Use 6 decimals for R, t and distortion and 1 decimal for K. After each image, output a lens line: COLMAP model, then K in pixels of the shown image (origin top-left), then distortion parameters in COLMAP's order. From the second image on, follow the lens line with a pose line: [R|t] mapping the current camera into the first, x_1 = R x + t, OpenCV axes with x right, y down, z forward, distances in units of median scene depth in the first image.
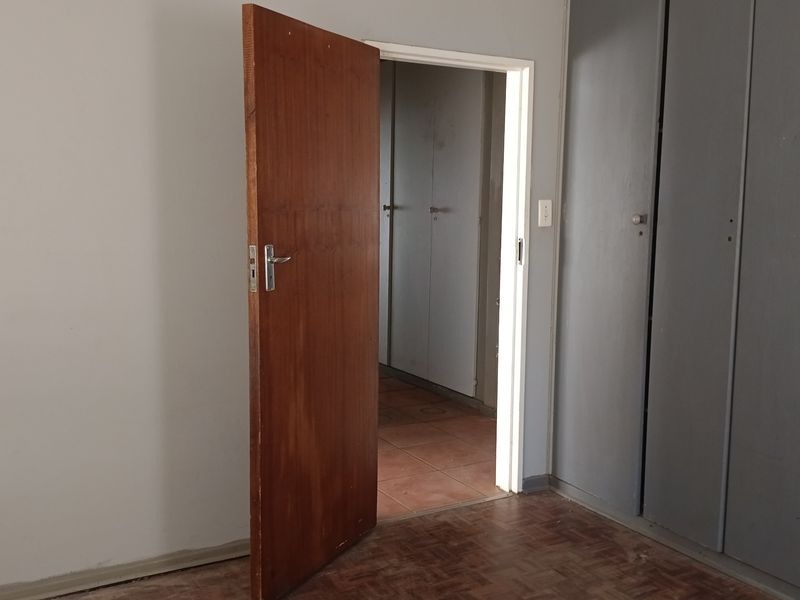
lens RADIAL K [[794.2, 0, 403.9], [0, 794.2, 270.2], [0, 0, 1]] dist [0.069016, -0.248745]
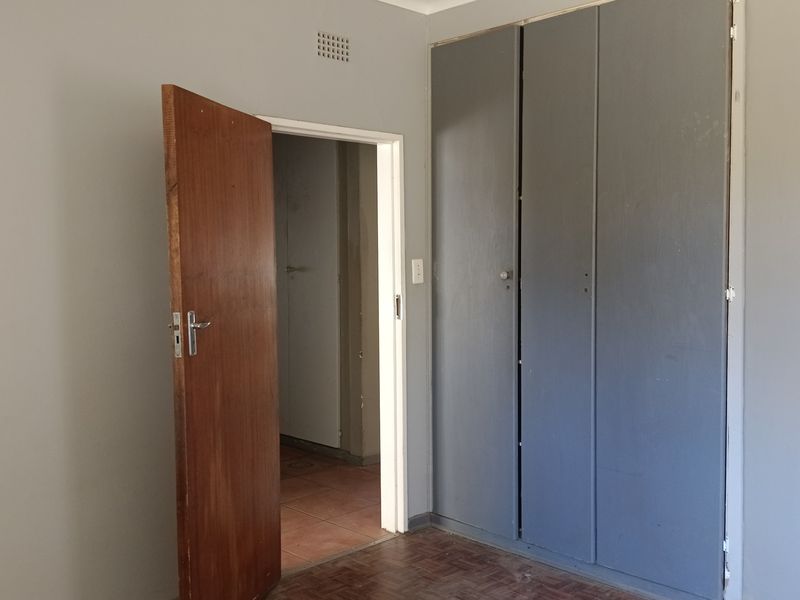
lens RADIAL K [[794.2, 0, 403.9], [0, 794.2, 270.2], [0, 0, 1]] dist [0.069016, -0.248745]
pose [[0.967689, -0.028059, 0.250581, -0.133768], [0.044720, 0.997133, -0.061044, -0.007643], [-0.248150, 0.070278, 0.966169, -0.068294]]
